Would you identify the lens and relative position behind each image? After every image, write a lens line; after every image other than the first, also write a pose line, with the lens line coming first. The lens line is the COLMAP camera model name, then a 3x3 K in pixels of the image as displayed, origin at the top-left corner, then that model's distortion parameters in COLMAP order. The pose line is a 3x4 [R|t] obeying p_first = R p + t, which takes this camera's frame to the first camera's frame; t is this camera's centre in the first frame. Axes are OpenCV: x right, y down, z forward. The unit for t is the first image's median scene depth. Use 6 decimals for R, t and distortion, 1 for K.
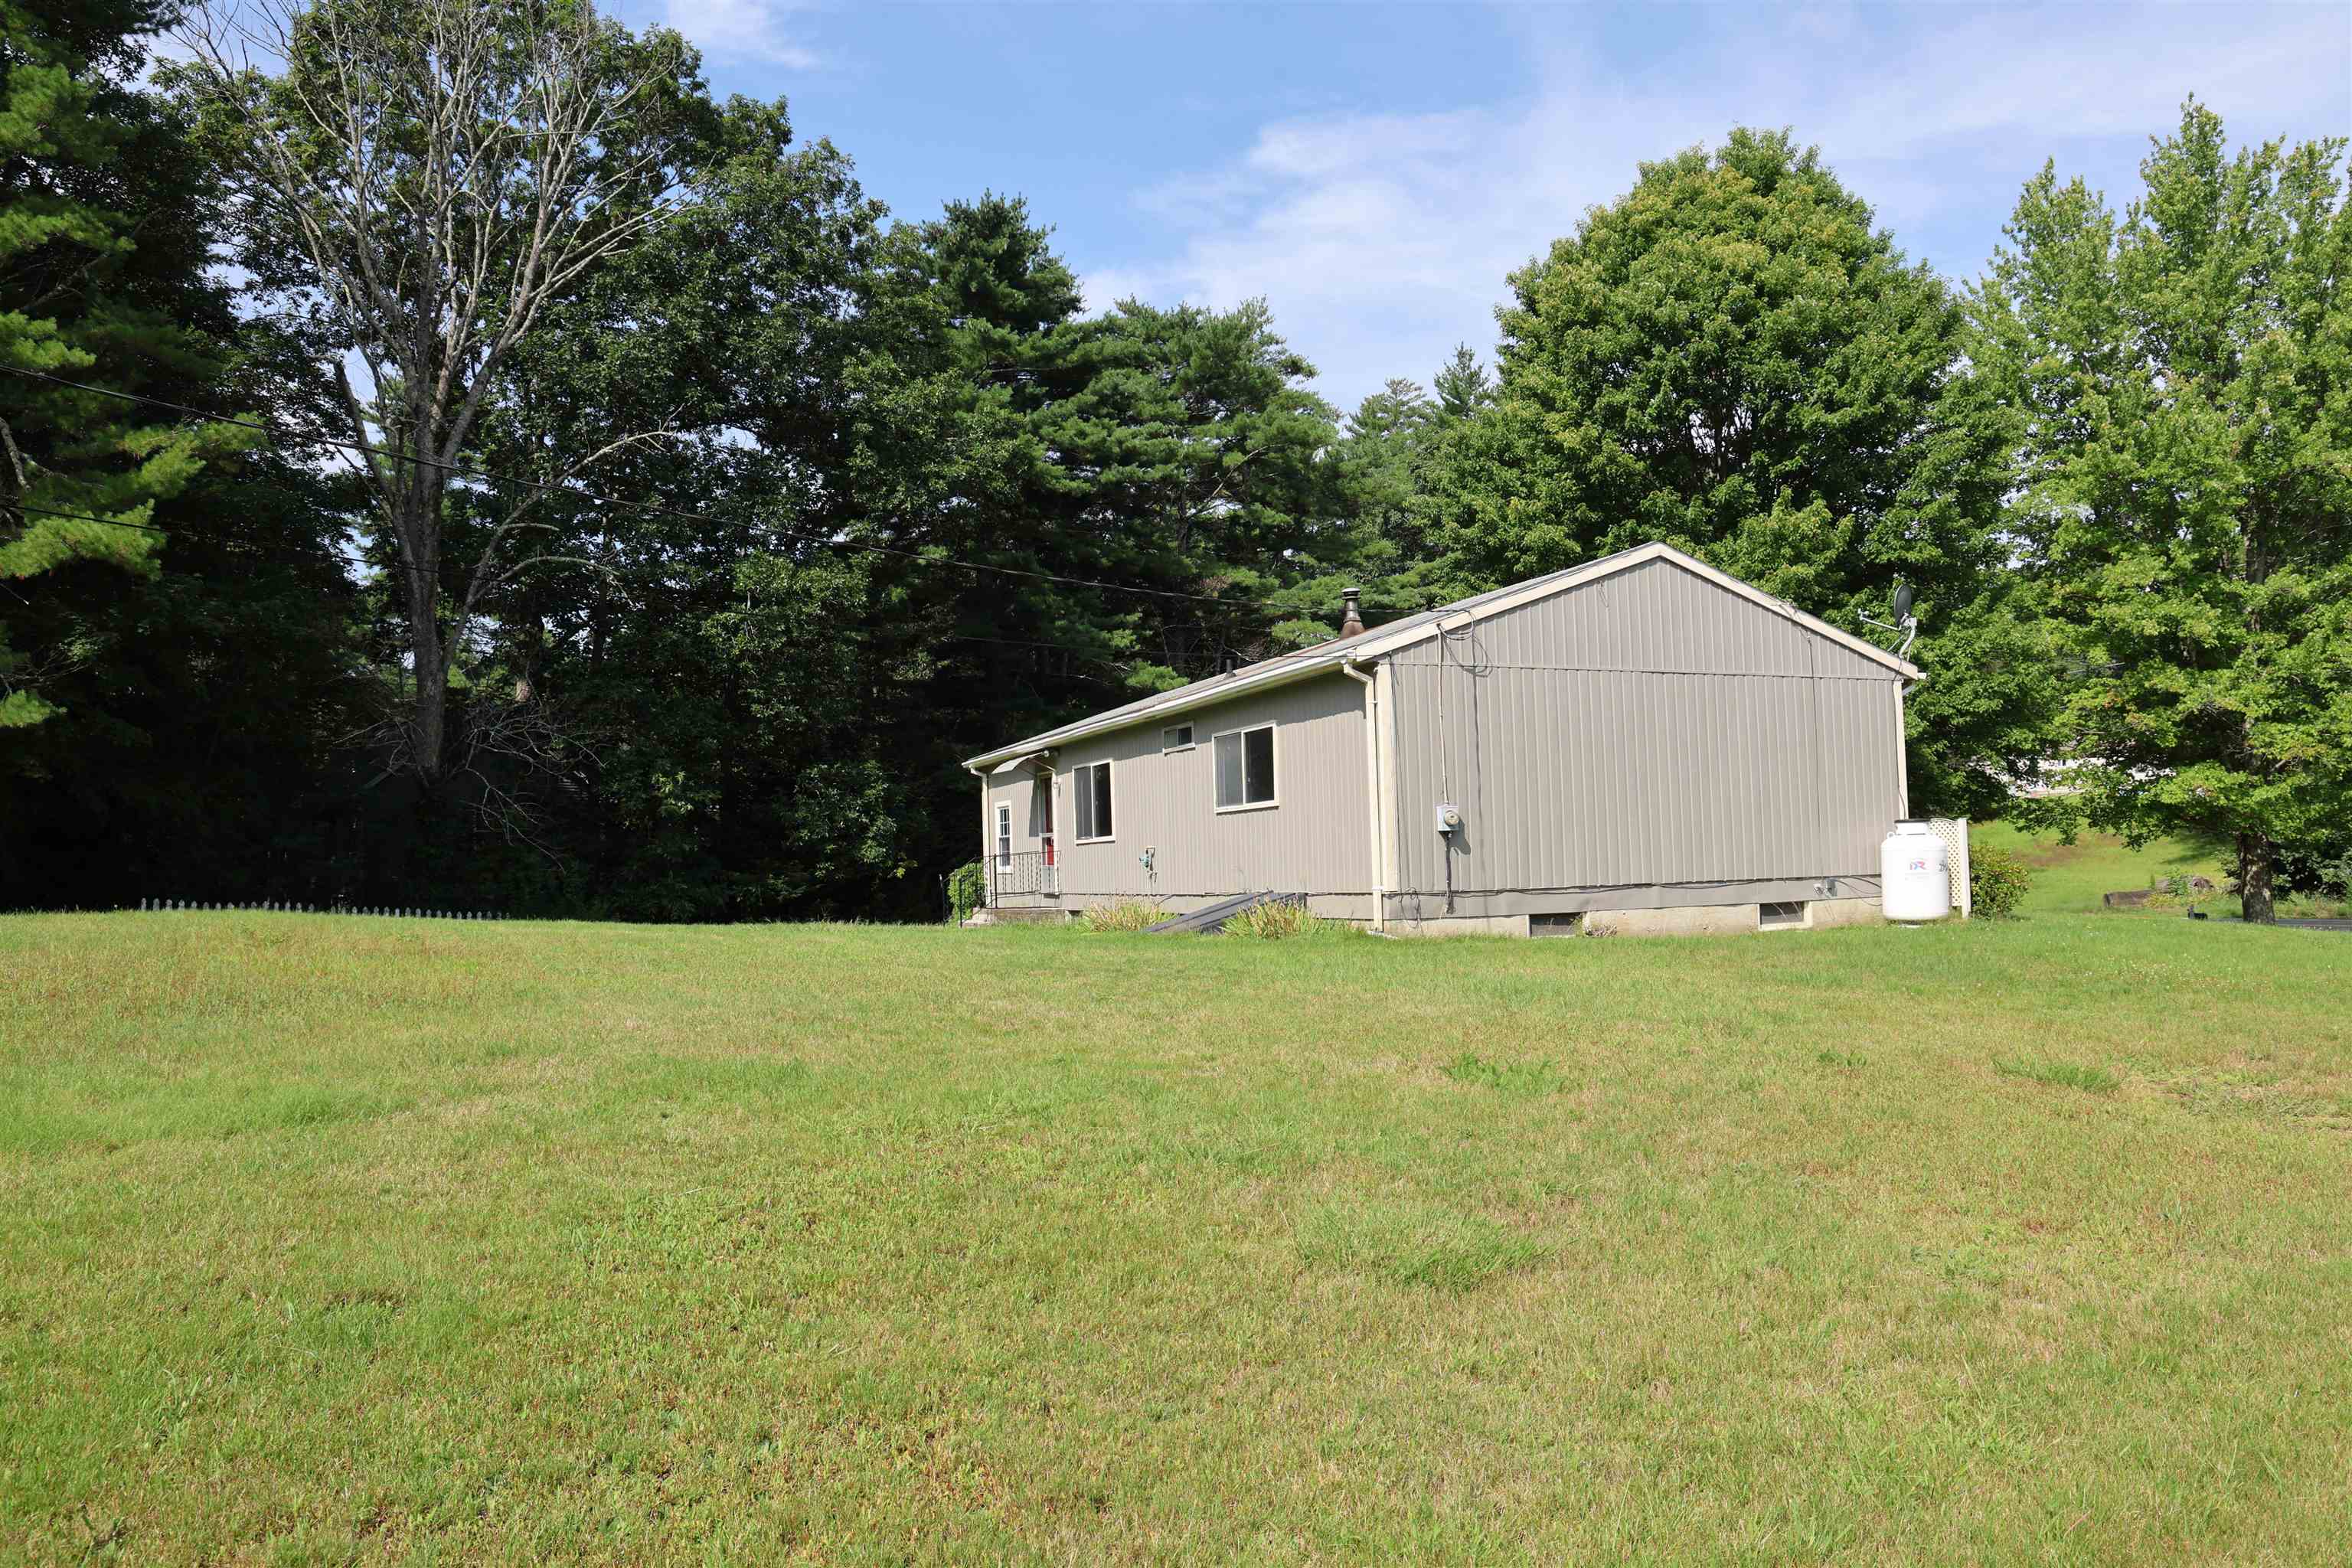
lens RADIAL K [[1645.8, 0, 1184.0], [0, 1645.8, 780.1], [0, 0, 1]] dist [-0.067778, 0.040761]
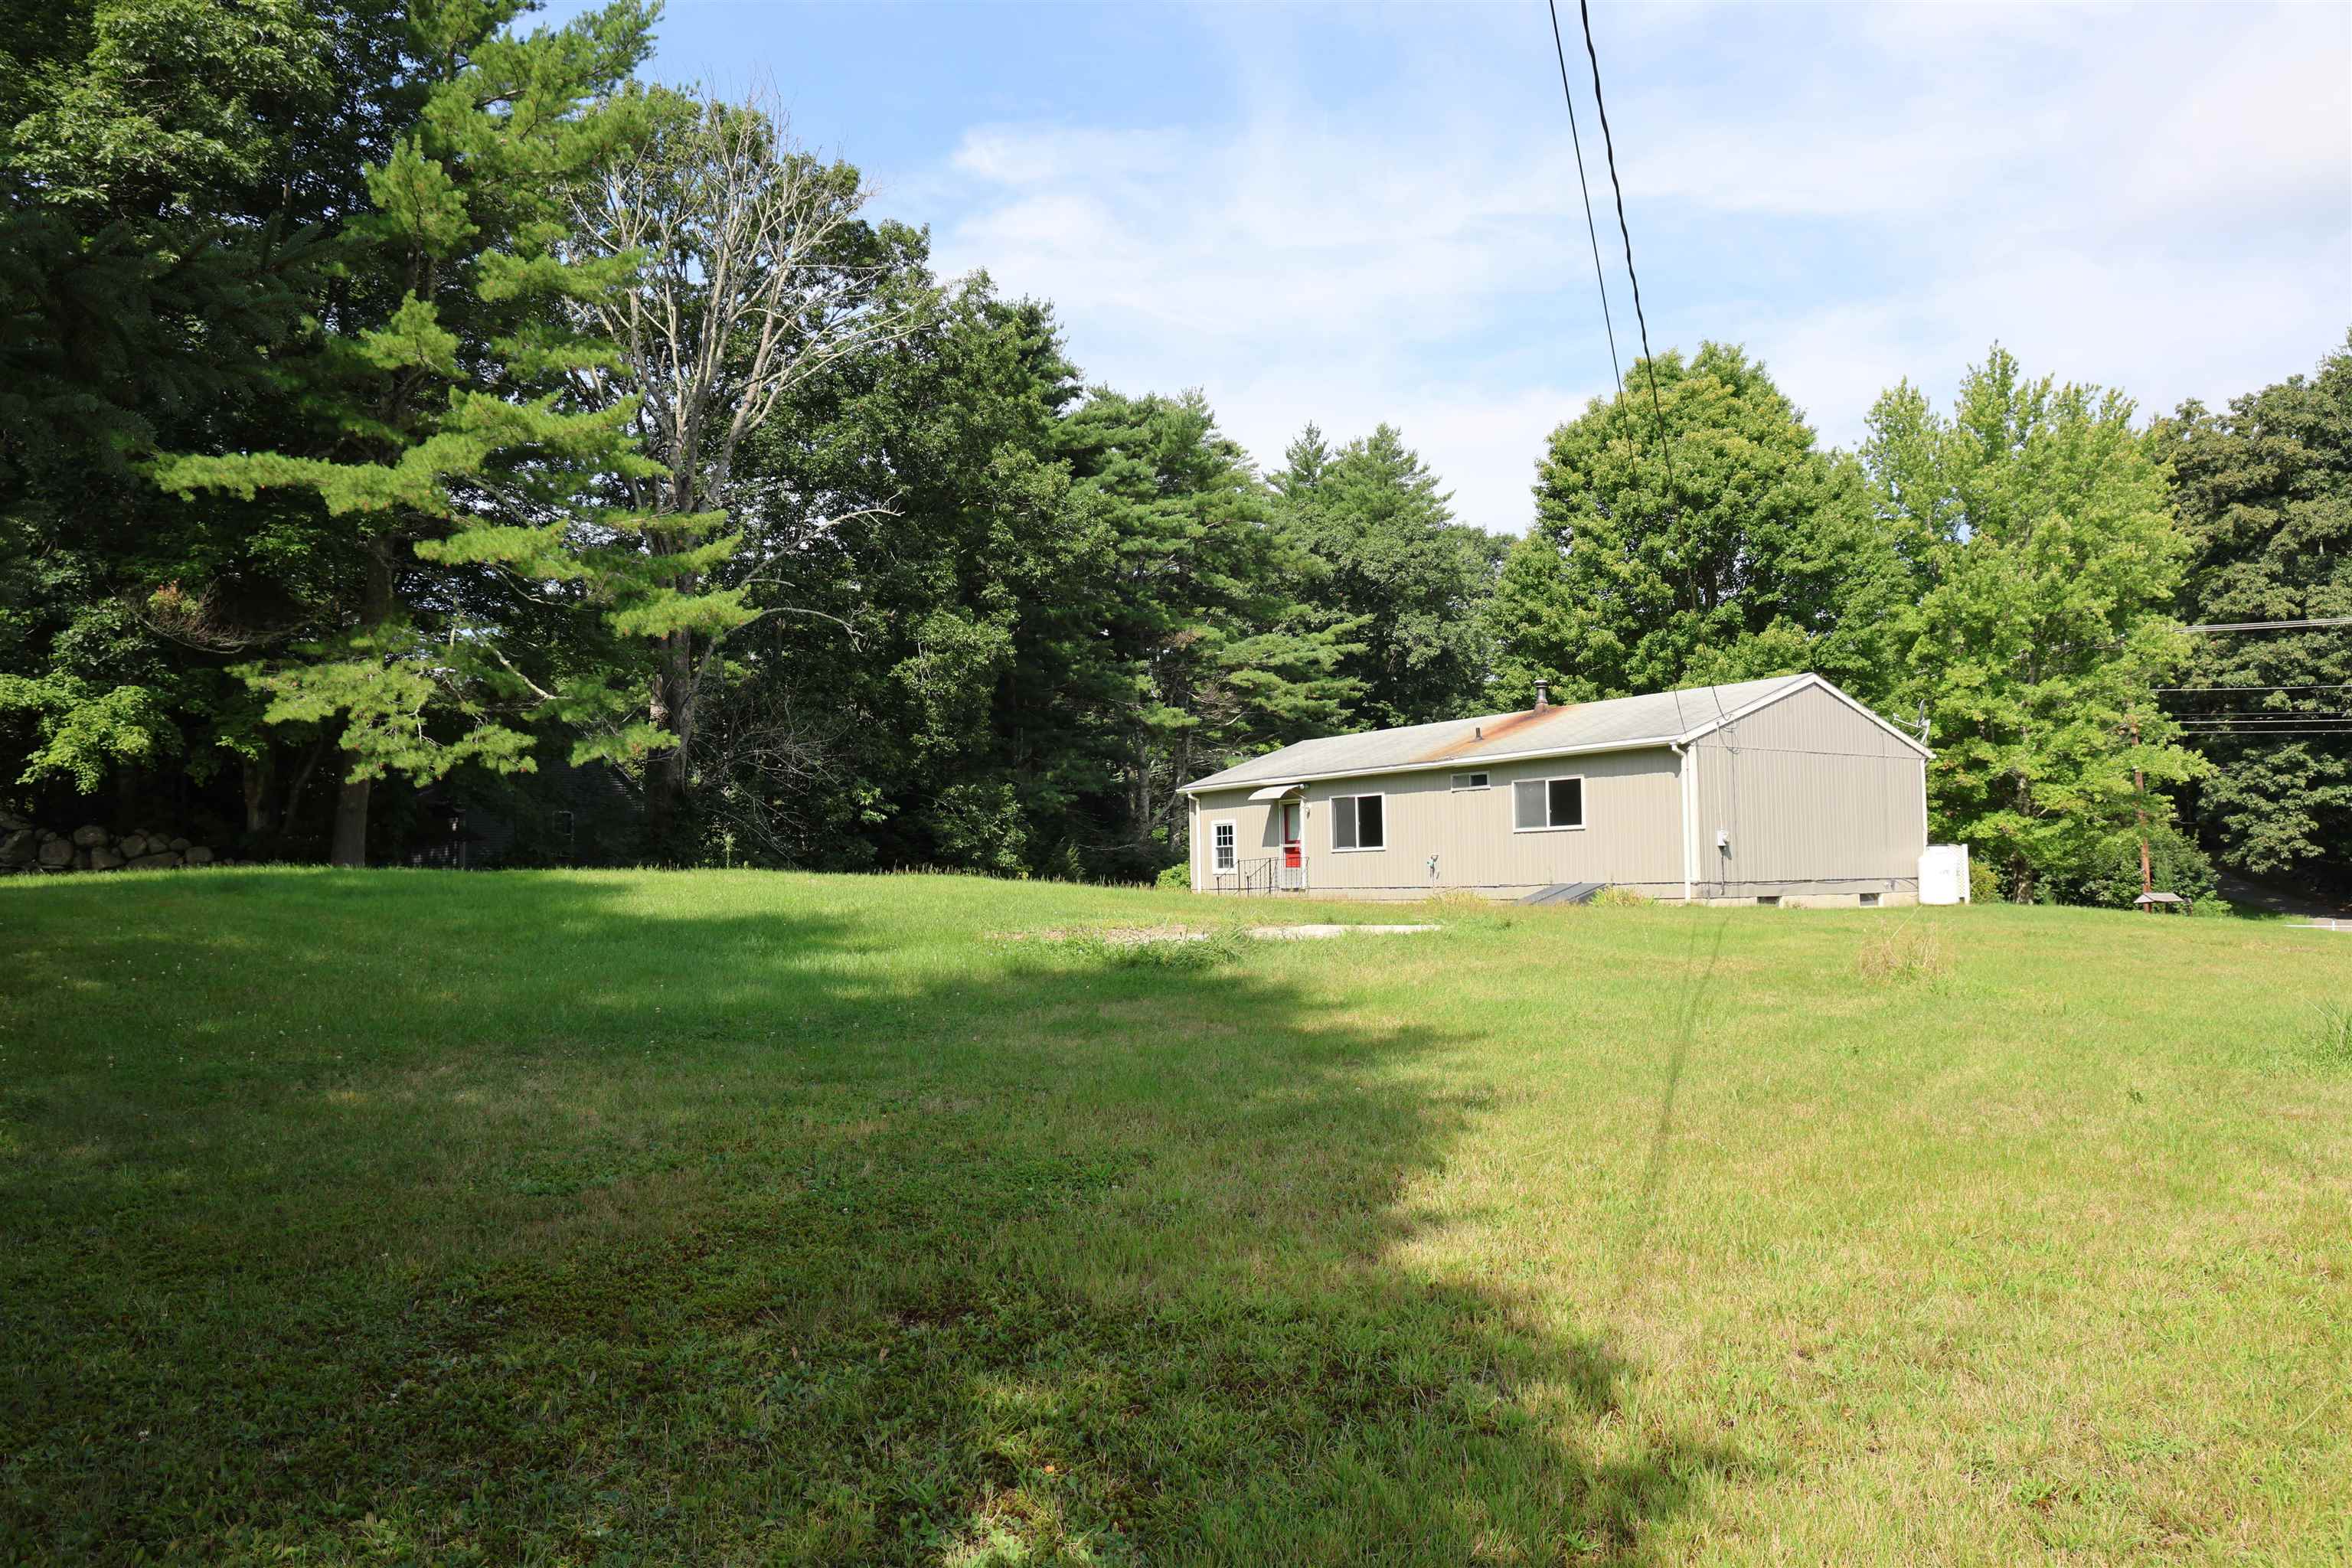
lens RADIAL K [[1645.8, 0, 1194.5], [0, 1645.8, 771.2], [0, 0, 1]] dist [-0.067778, 0.040761]
pose [[0.979427, 0.027615, 0.199898, -0.363246], [-0.024167, 0.999514, -0.019672, 0.000456], [-0.200344, 0.014436, 0.979619, -0.270816]]
